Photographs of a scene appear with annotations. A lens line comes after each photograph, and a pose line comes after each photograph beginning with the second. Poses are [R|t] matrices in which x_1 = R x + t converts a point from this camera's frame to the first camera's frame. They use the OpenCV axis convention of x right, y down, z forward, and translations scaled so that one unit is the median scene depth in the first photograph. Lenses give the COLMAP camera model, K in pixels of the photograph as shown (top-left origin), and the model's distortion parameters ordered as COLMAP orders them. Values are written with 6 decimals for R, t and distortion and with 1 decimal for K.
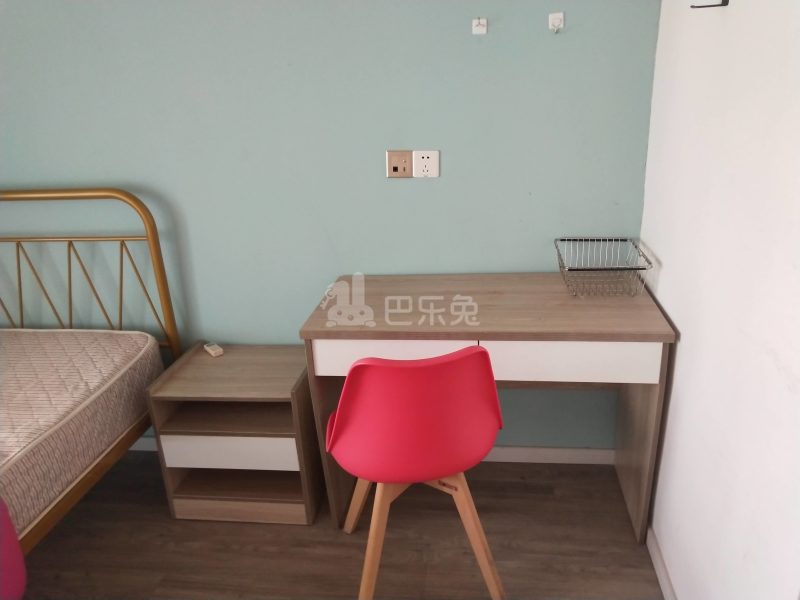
lens RADIAL K [[636.2, 0, 400.0], [0, 636.2, 300.0], [0, 0, 1]] dist [0.011725, 0.003488]
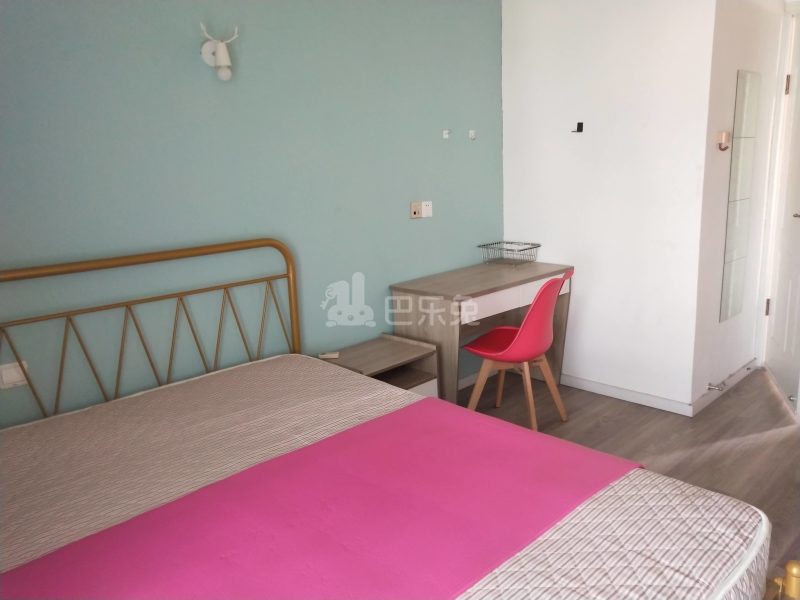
lens RADIAL K [[636.2, 0, 400.0], [0, 636.2, 300.0], [0, 0, 1]] dist [0.011725, 0.003488]
pose [[0.610693, -0.137003, 0.779926, -1.338046], [0.271155, 0.961556, -0.043409, 0.070292], [-0.743995, 0.237991, 0.624365, 0.058647]]
